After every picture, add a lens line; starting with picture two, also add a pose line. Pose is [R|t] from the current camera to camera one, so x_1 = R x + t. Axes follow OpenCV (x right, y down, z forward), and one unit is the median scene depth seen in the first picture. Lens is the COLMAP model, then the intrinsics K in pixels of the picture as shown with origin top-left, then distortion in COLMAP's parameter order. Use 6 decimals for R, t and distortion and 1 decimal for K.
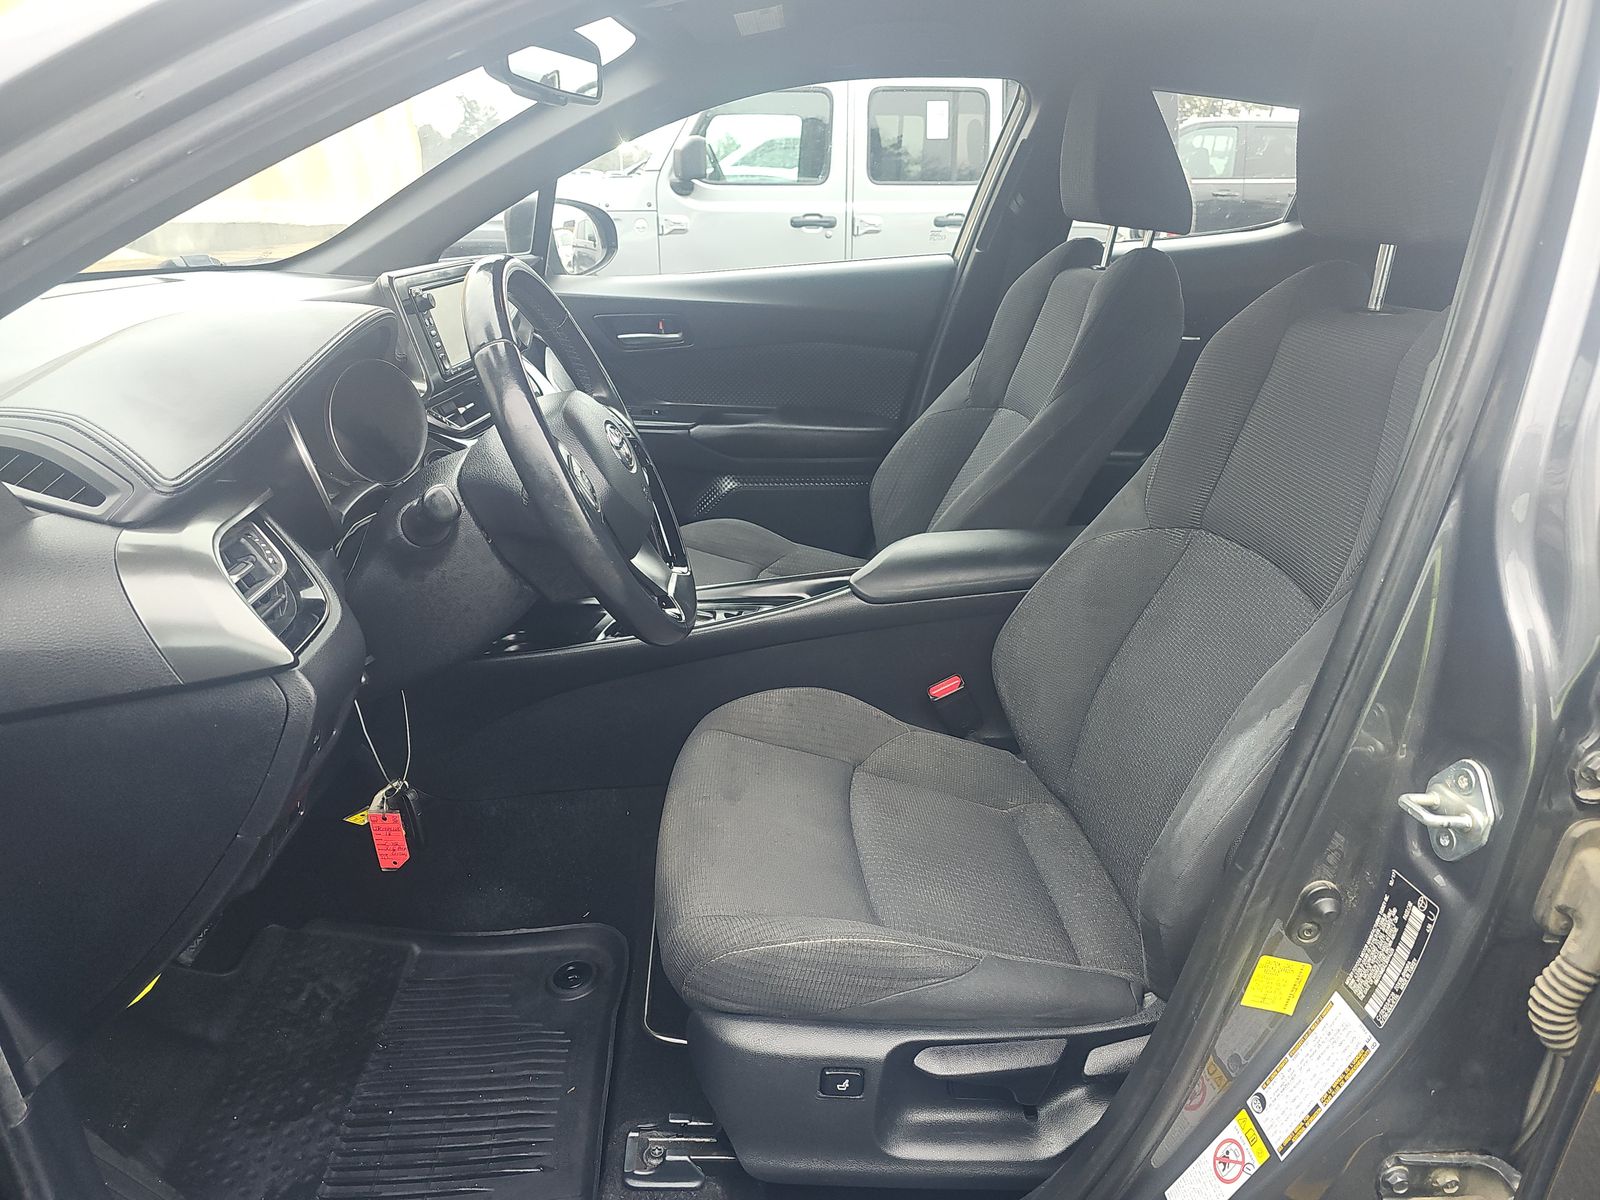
lens RADIAL K [[1060.9, 0, 804.9], [0, 1060.9, 624.6], [0, 0, 1]] dist [-0.007986, 0.000928]
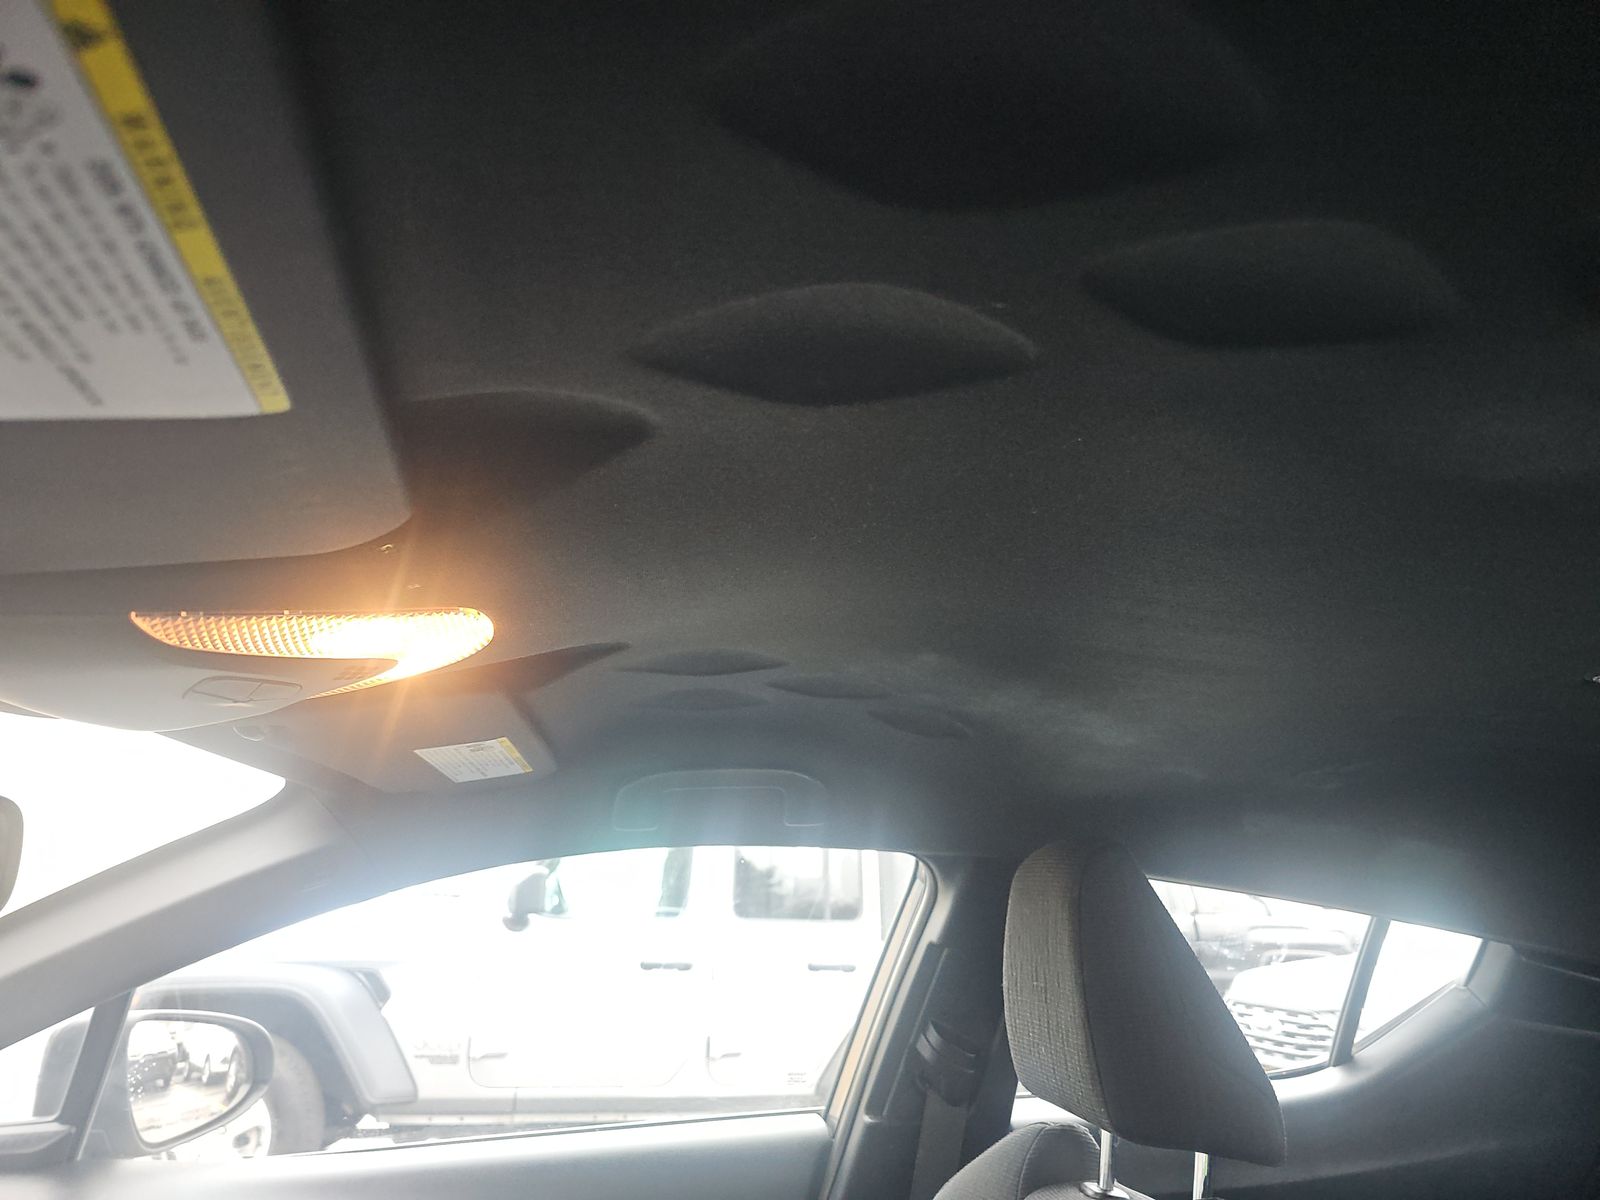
lens RADIAL K [[1060.9, 0, 804.9], [0, 1060.9, 624.6], [0, 0, 1]] dist [-0.007986, 0.000928]
pose [[0.993623, 0.059601, 0.095714, 0.055983], [0.009880, 0.799589, -0.600466, -0.223362], [-0.112320, 0.597583, 0.793901, 0.376174]]
